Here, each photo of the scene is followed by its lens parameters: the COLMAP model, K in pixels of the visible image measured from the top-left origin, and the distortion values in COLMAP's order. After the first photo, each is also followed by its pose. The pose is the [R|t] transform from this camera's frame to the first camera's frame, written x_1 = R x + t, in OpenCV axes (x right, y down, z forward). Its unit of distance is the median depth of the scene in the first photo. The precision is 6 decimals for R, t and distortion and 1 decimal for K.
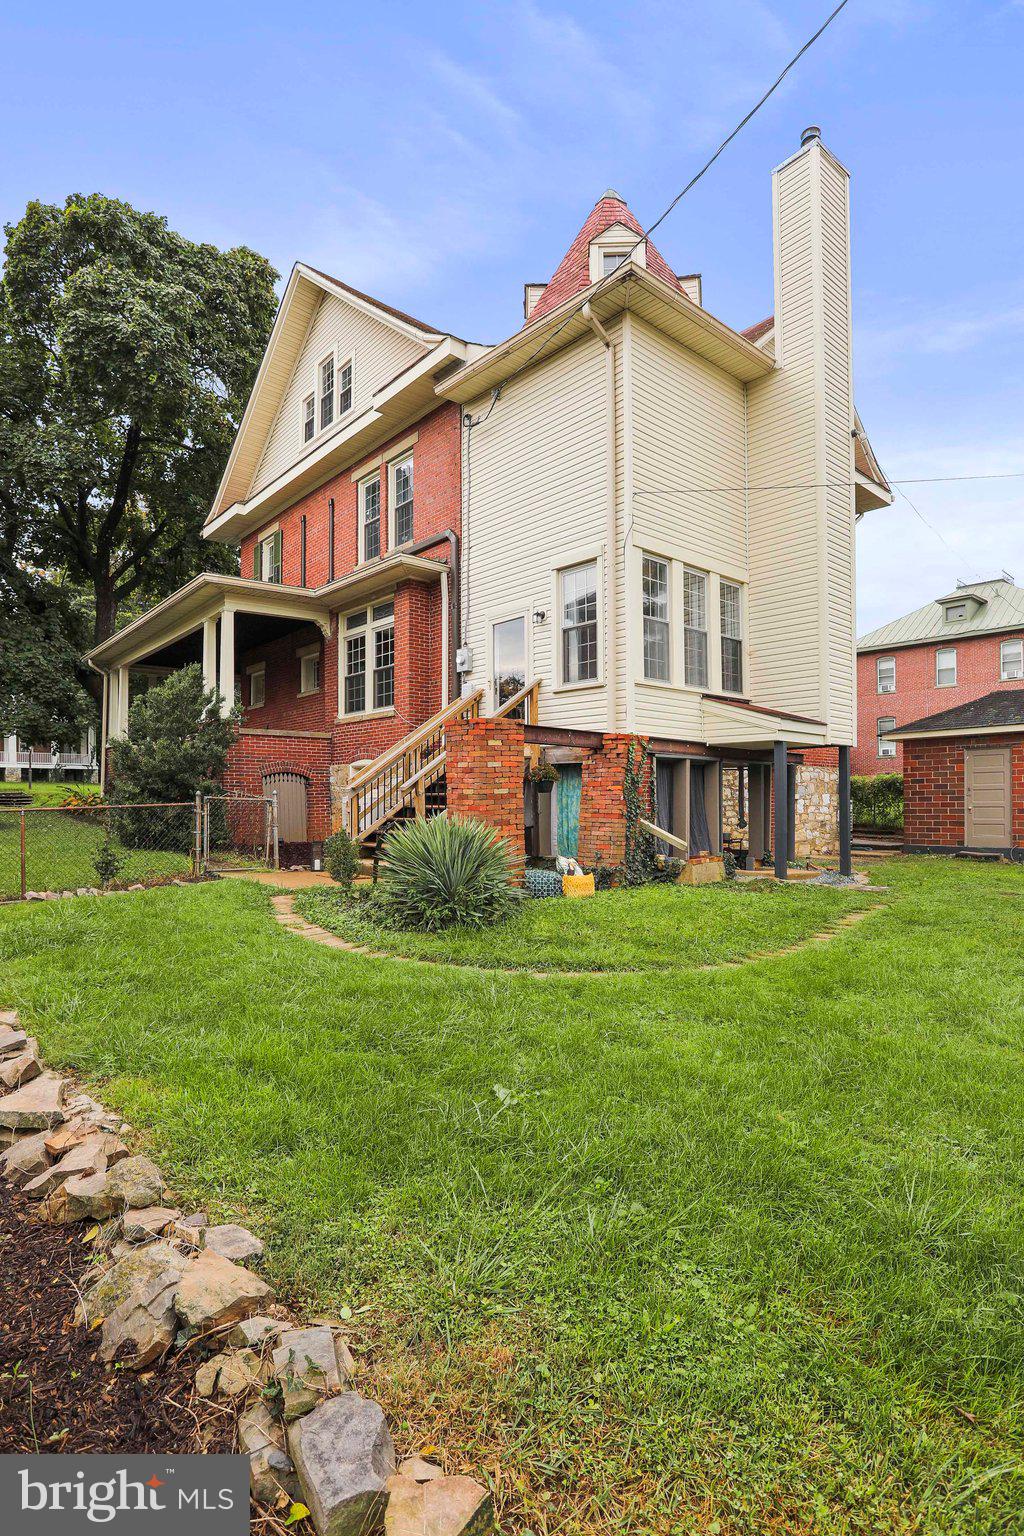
lens RADIAL K [[762.3, 0, 504.6], [0, 762.3, 772.0], [0, 0, 1]] dist [-0.026382, 0.002320]
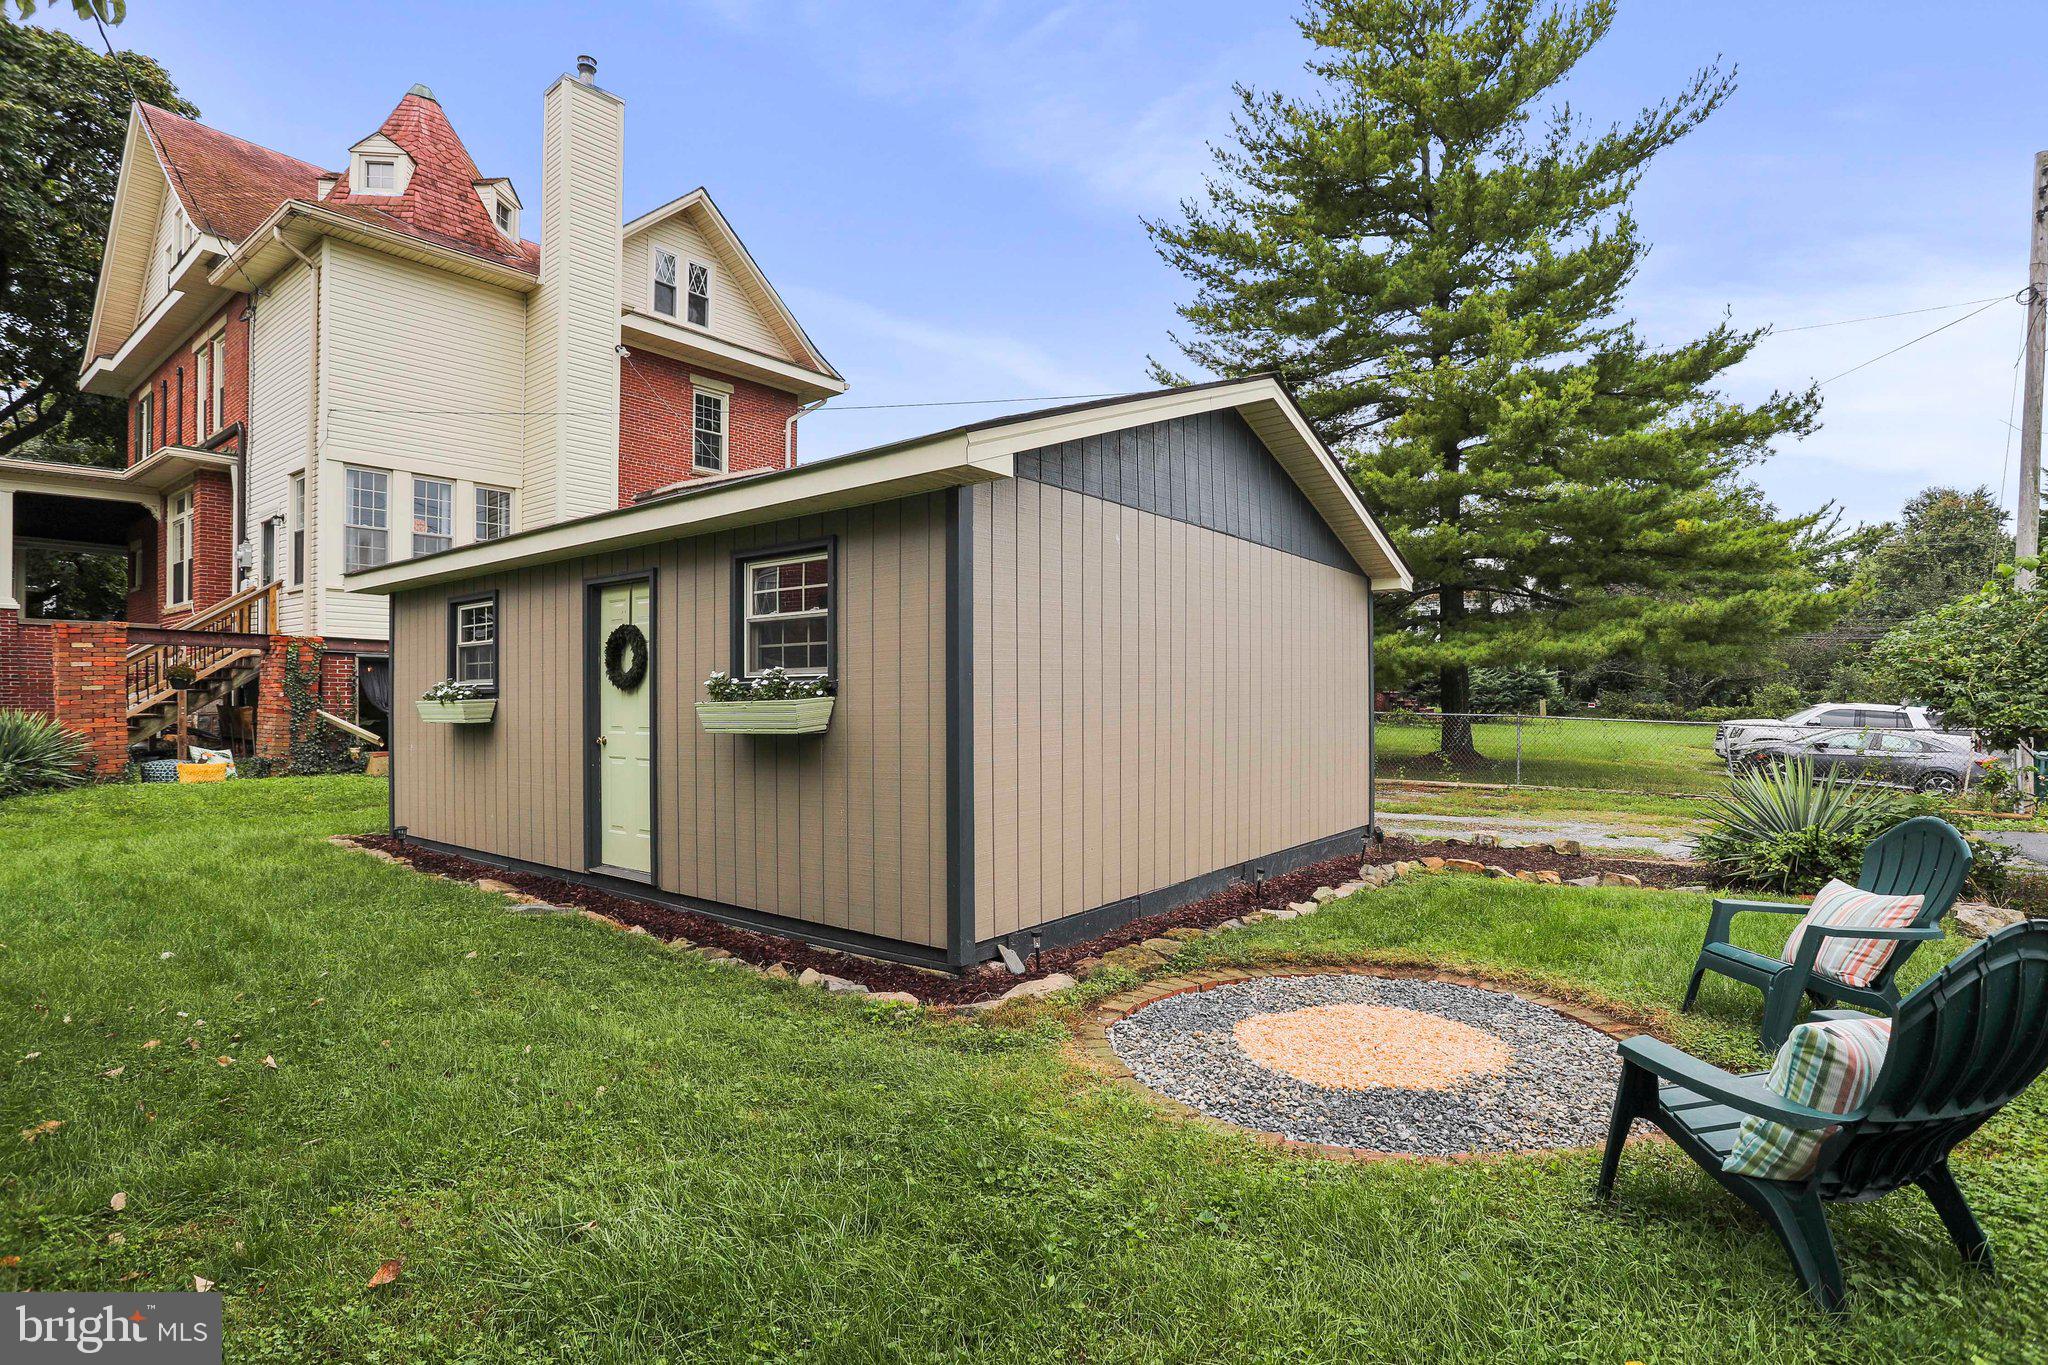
lens RADIAL K [[1016.4, 0, 1032.1], [0, 1016.4, 688.8], [0, 0, 1]] dist [-0.026382, 0.002320]
pose [[0.983440, 0.004129, 0.181189, 0.685192], [-0.007533, 0.999808, 0.018104, -0.006434], [-0.181080, -0.019169, 0.983282, -0.437694]]
